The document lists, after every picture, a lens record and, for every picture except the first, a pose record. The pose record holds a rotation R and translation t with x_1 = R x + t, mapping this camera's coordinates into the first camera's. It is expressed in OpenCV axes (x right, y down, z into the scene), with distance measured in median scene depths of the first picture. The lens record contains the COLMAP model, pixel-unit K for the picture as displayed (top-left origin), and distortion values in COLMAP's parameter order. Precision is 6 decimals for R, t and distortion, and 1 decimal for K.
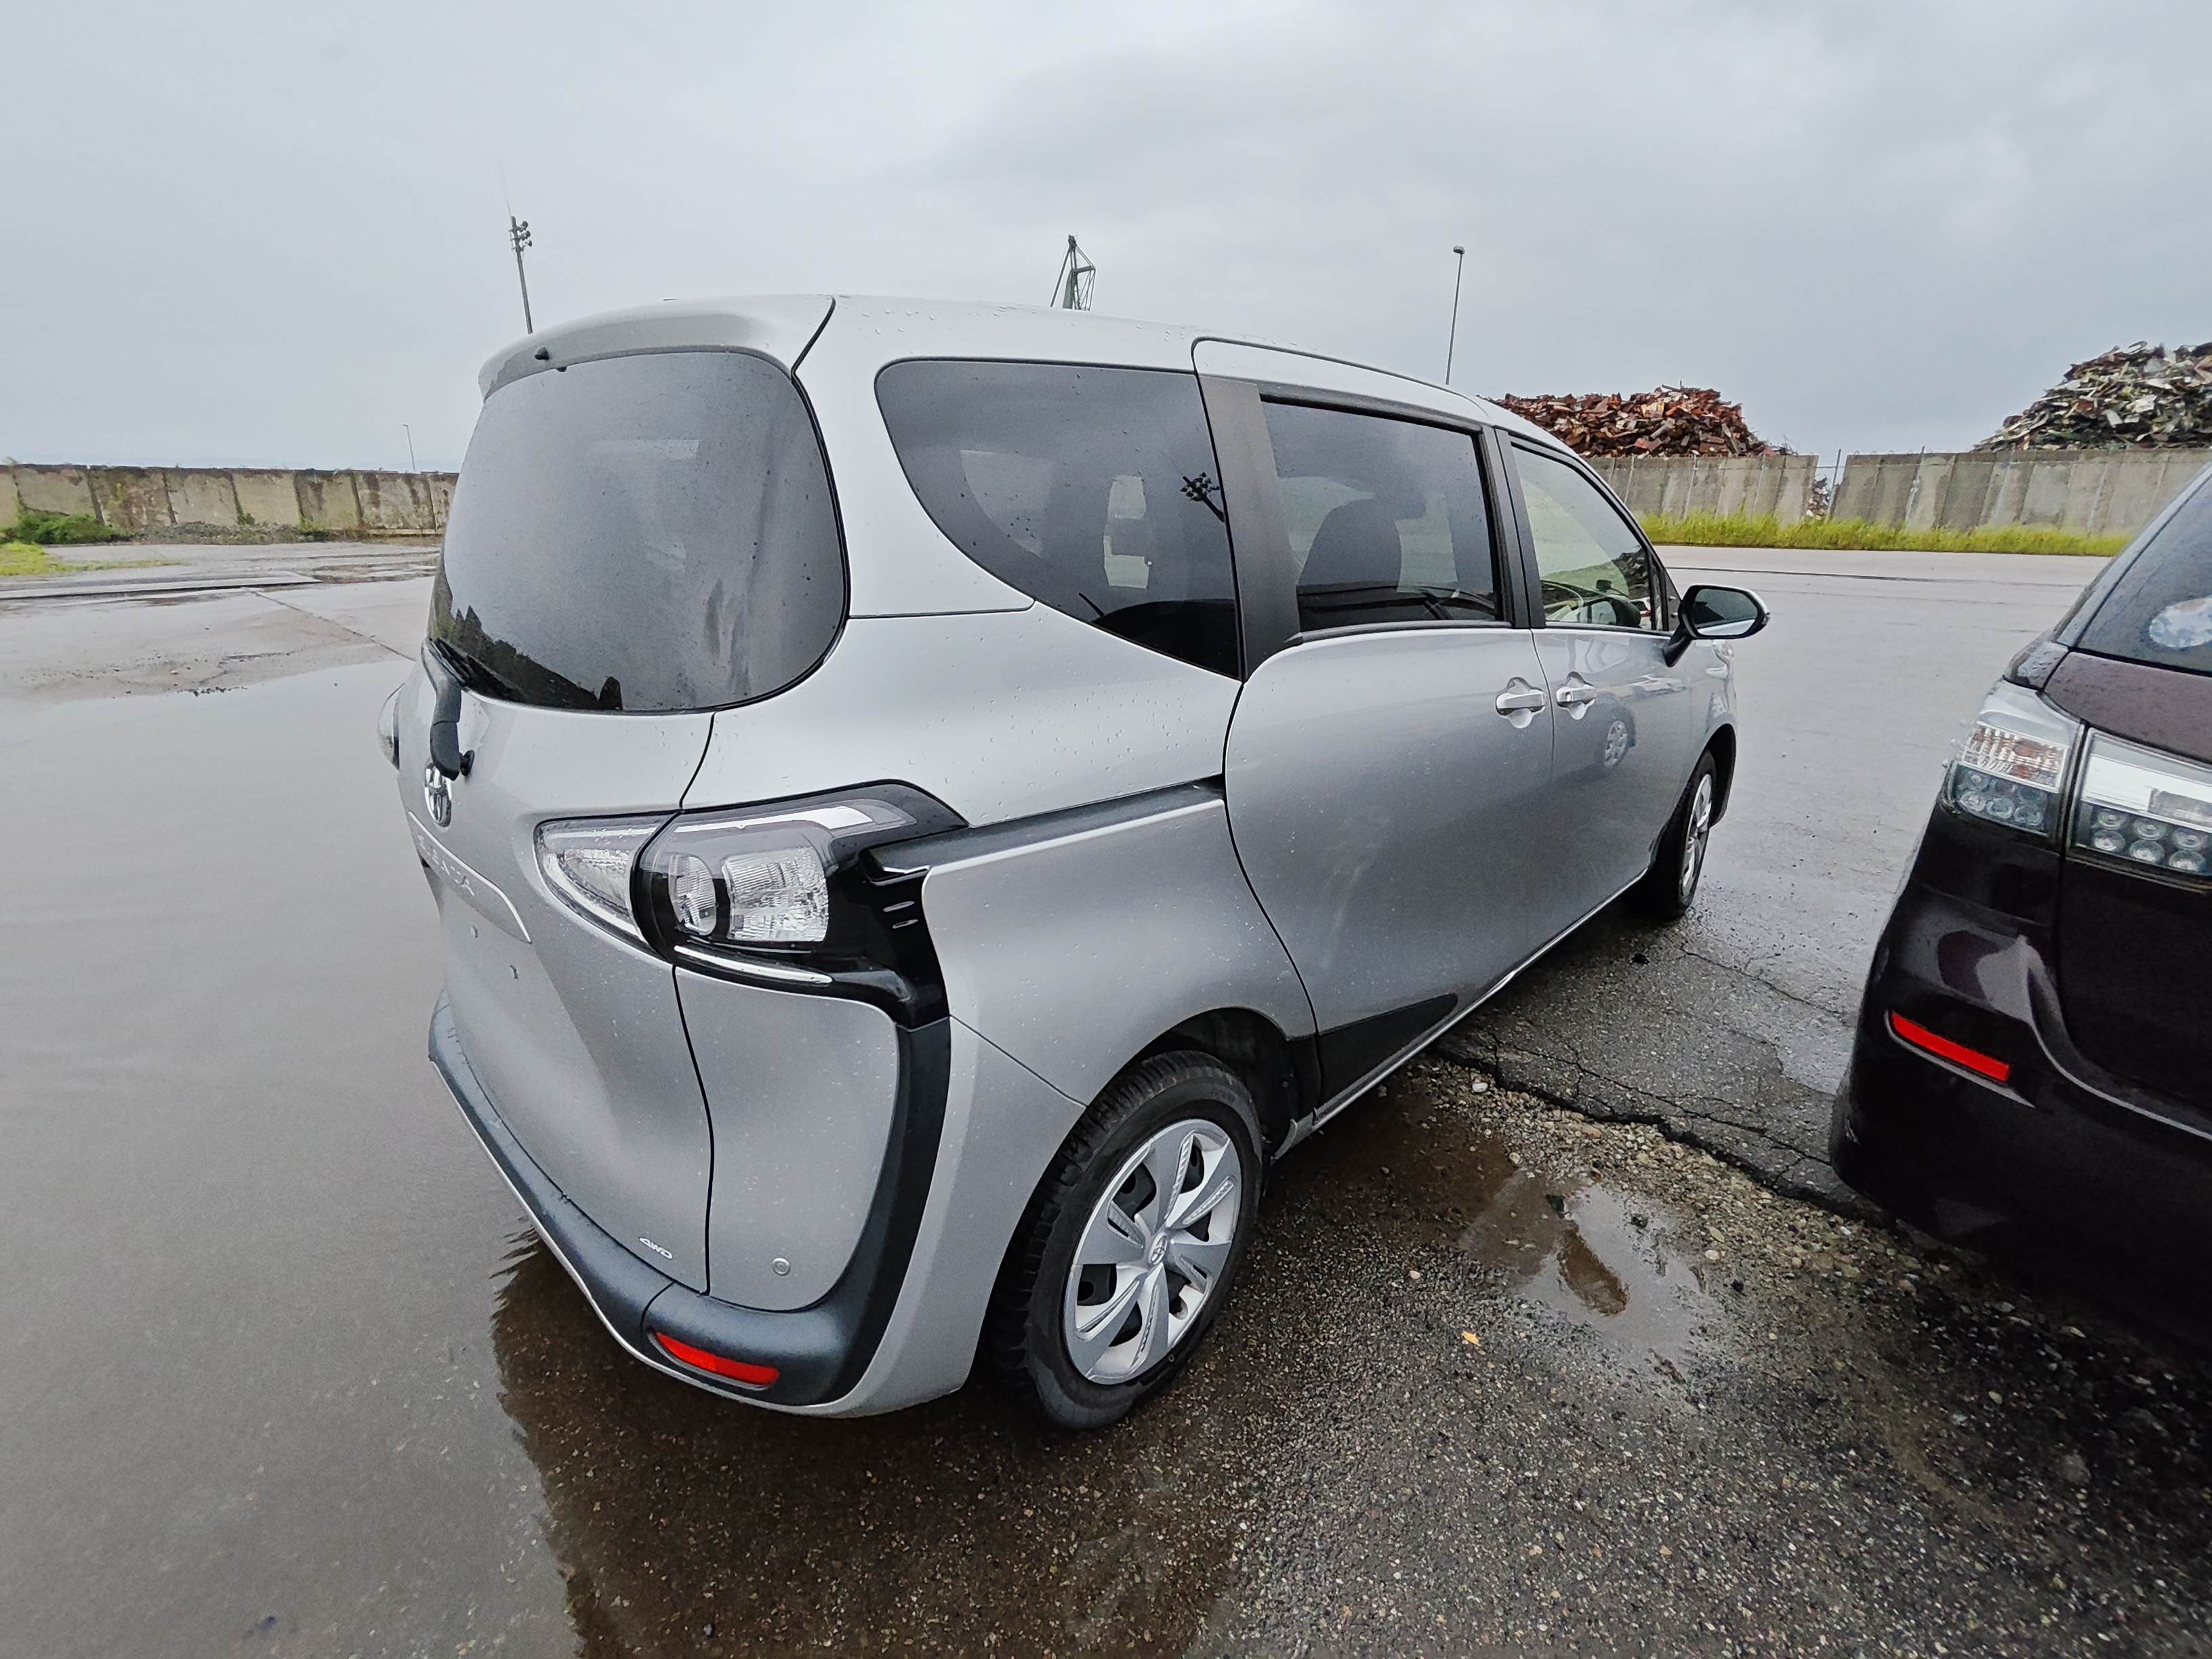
lens RADIAL K [[995.7, 0, 1144.1], [0, 995.7, 861.2], [0, 0, 1]] dist [0.000815, -0.002727]
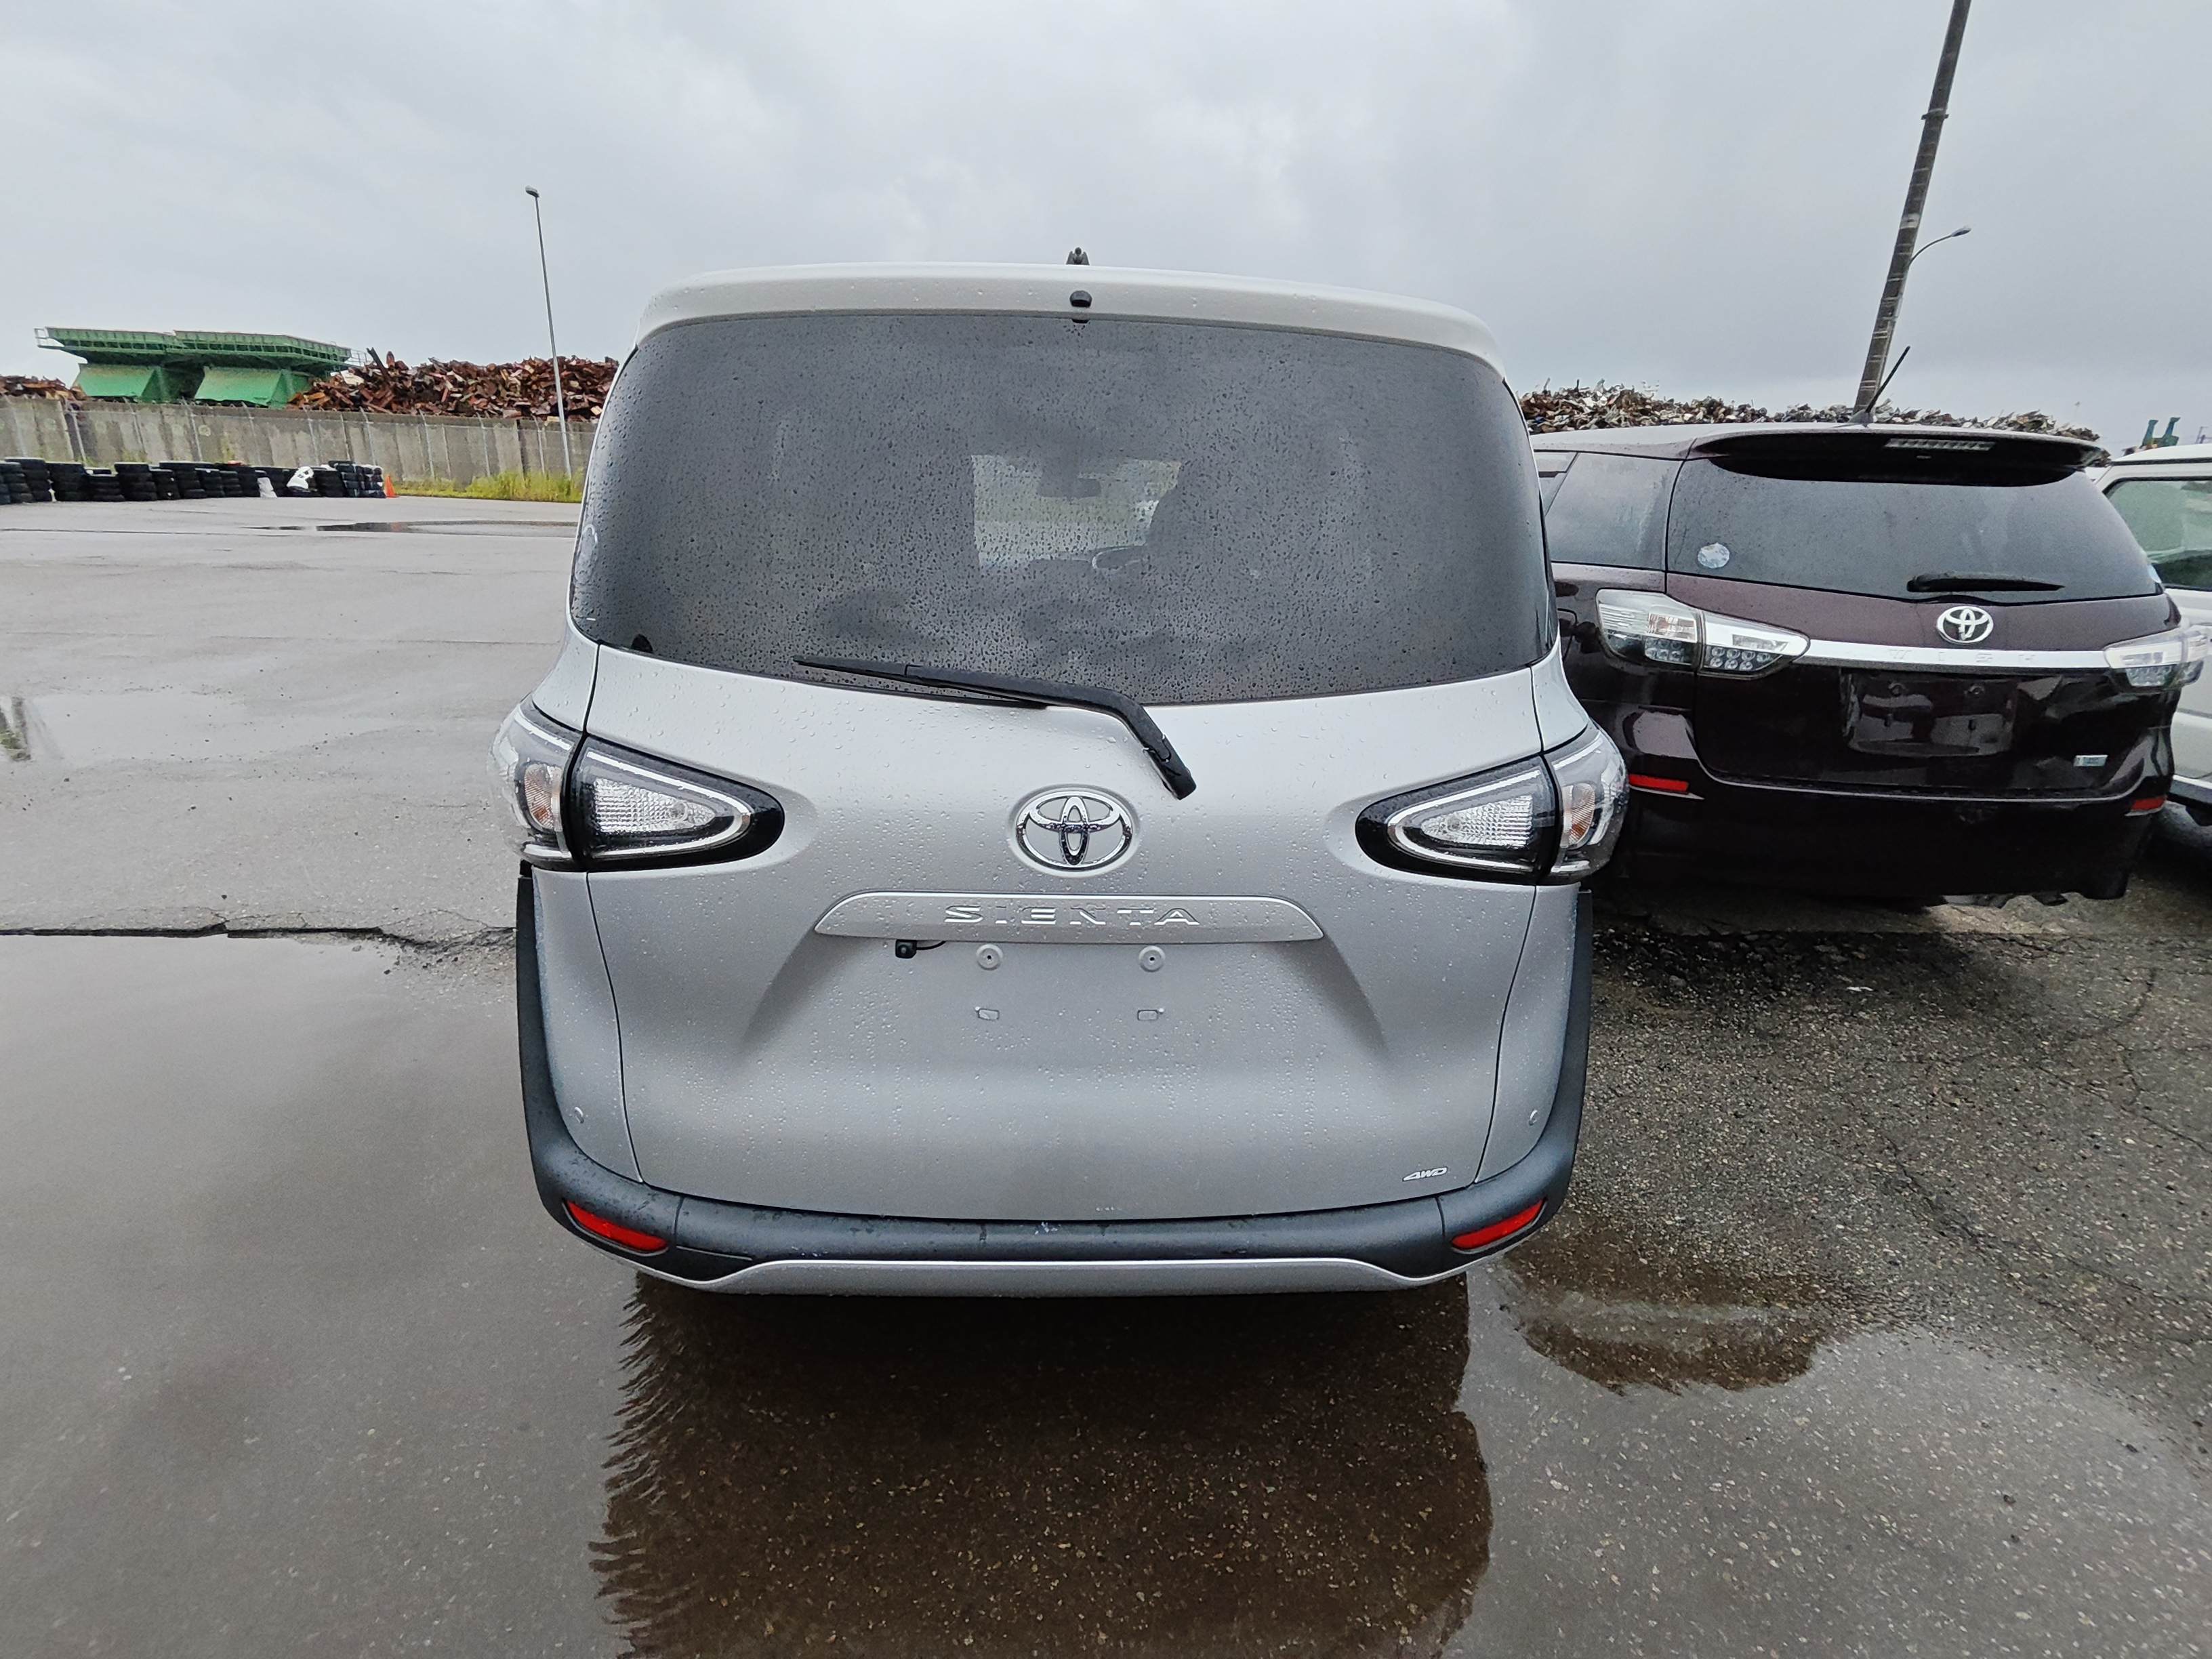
lens RADIAL K [[995.7, 0, 1121.3], [0, 995.7, 833.2], [0, 0, 1]] dist [0.000815, -0.002727]
pose [[0.677000, -0.228754, 0.699531, -0.073674], [0.225745, 0.969198, 0.098464, -0.008291], [-0.700507, 0.091256, 0.707787, 0.021977]]
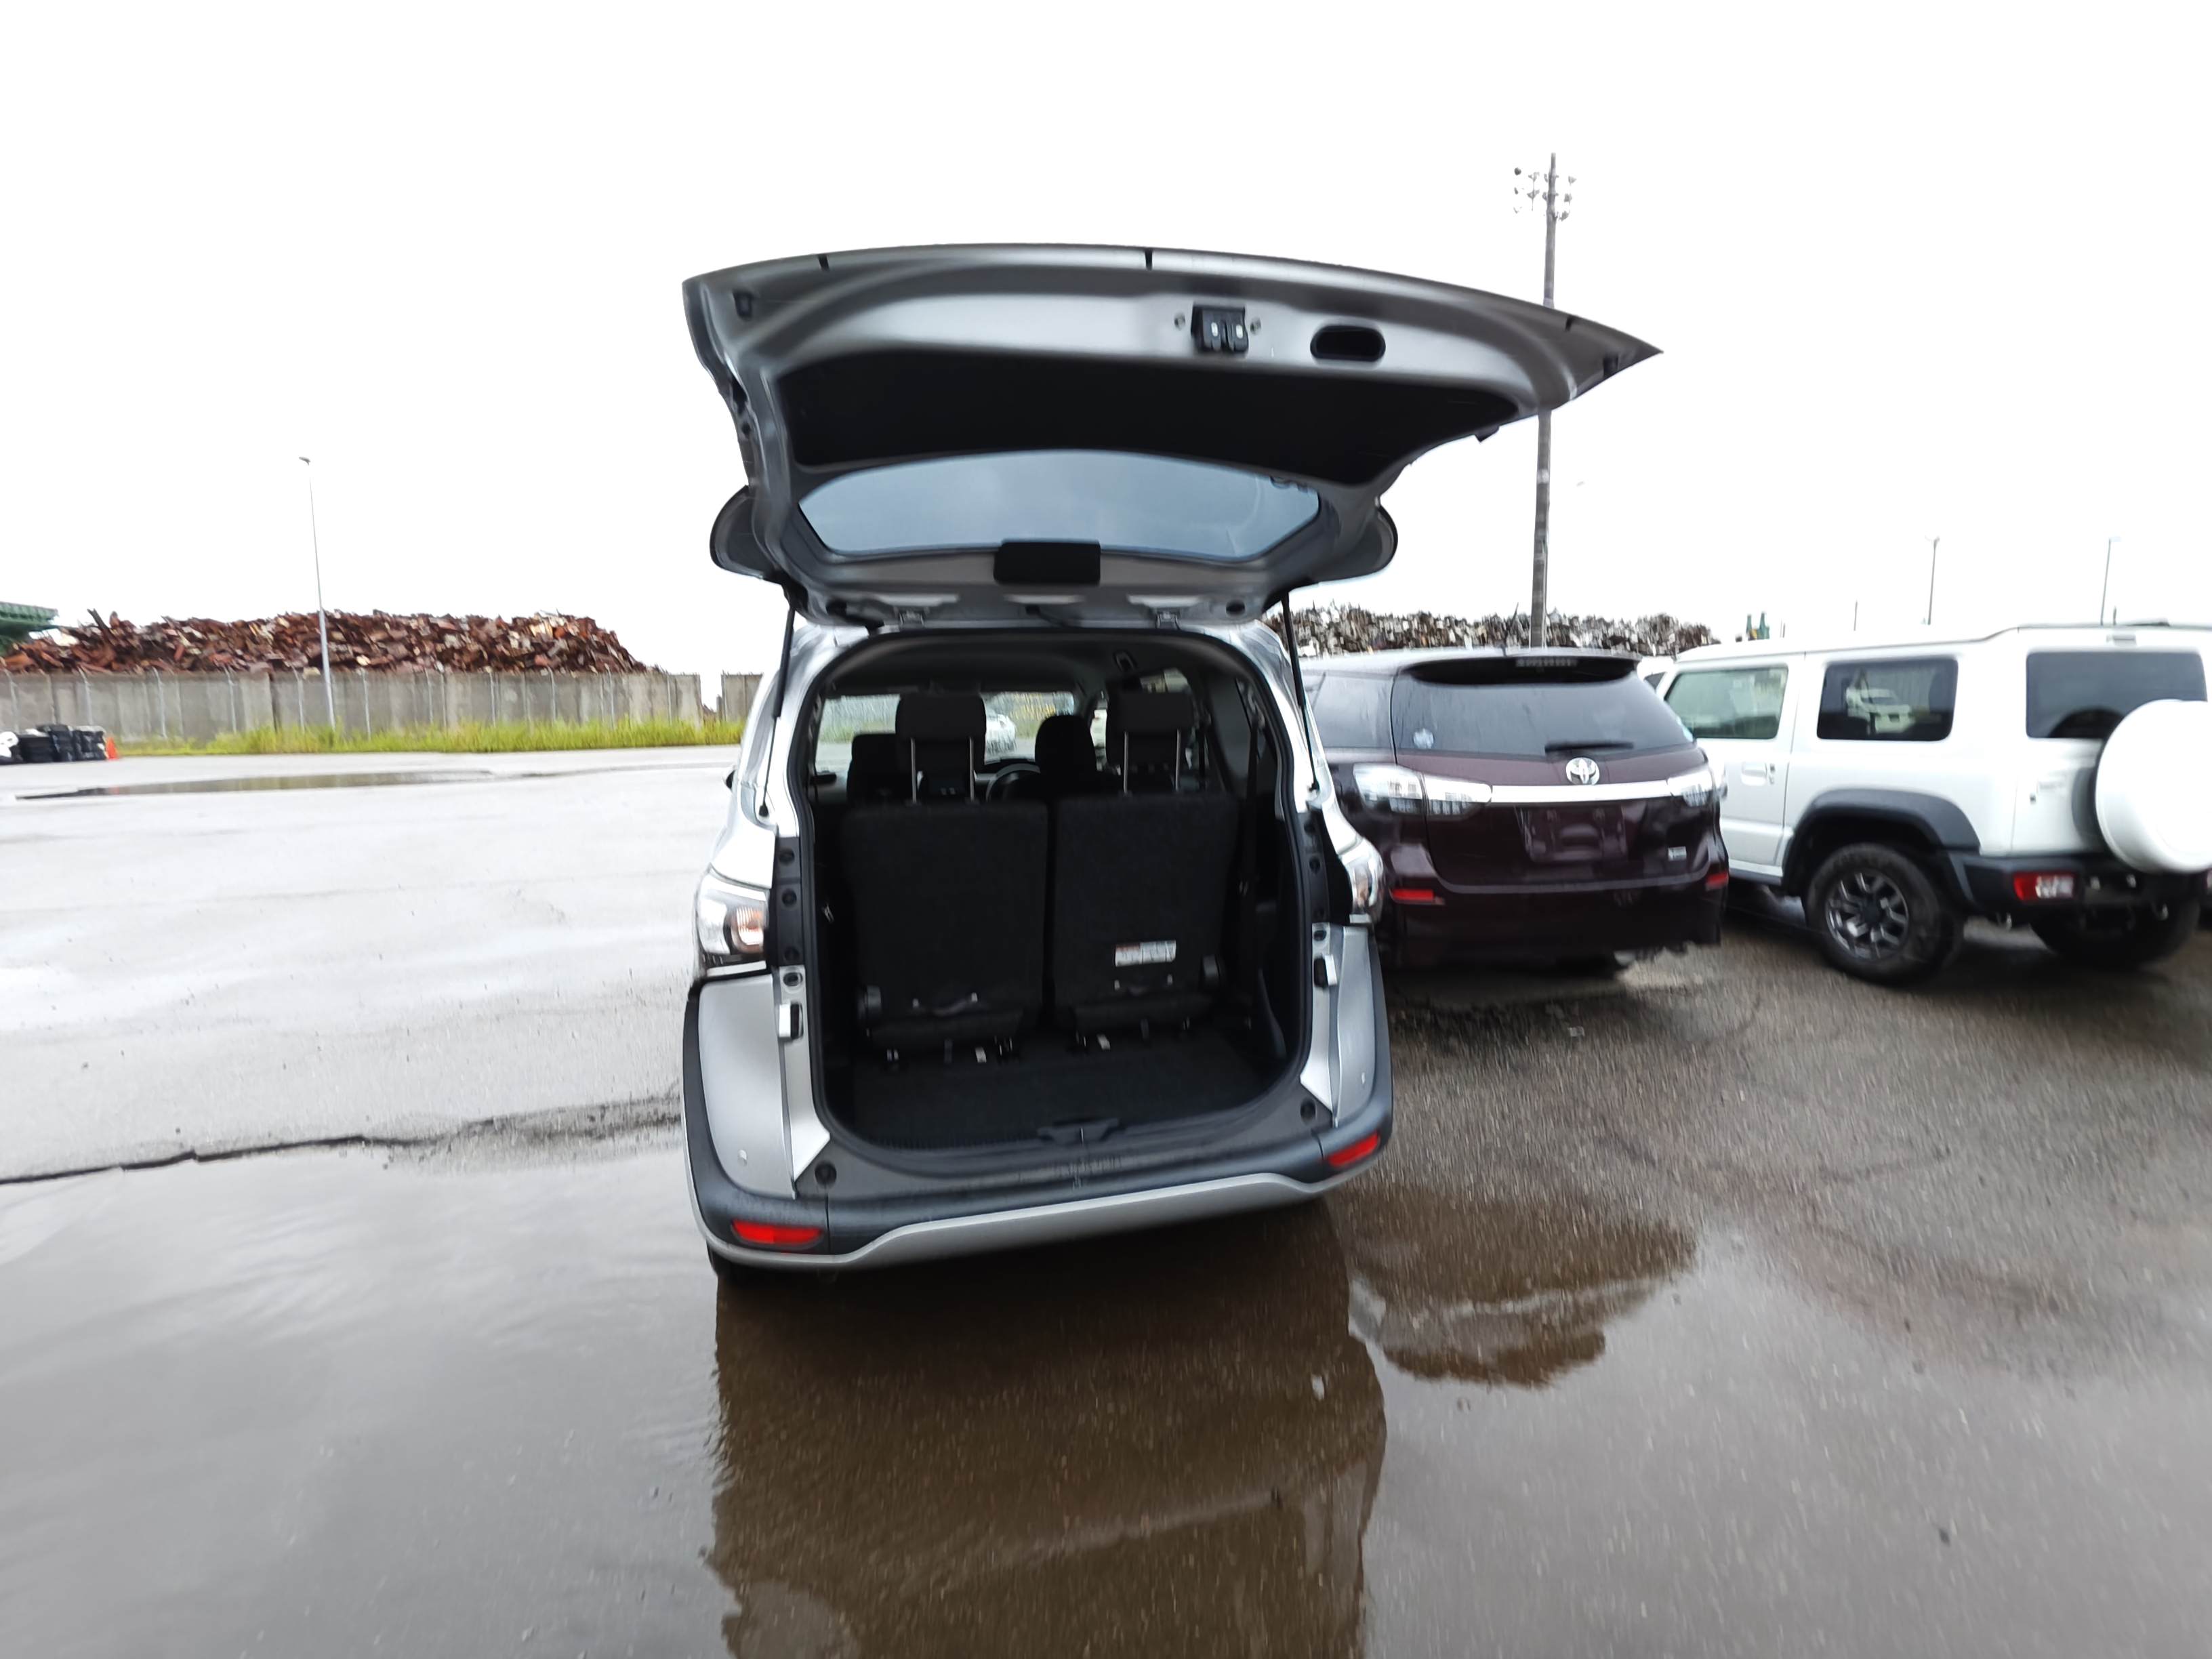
lens RADIAL K [[995.7, 0, 1094.4], [0, 995.7, 834.5], [0, 0, 1]] dist [0.000815, -0.002727]
pose [[0.533428, -0.129401, 0.835889, -0.112353], [0.311068, 0.948986, -0.051601, -0.005863], [-0.786569, 0.287544, 0.546468, 0.008866]]
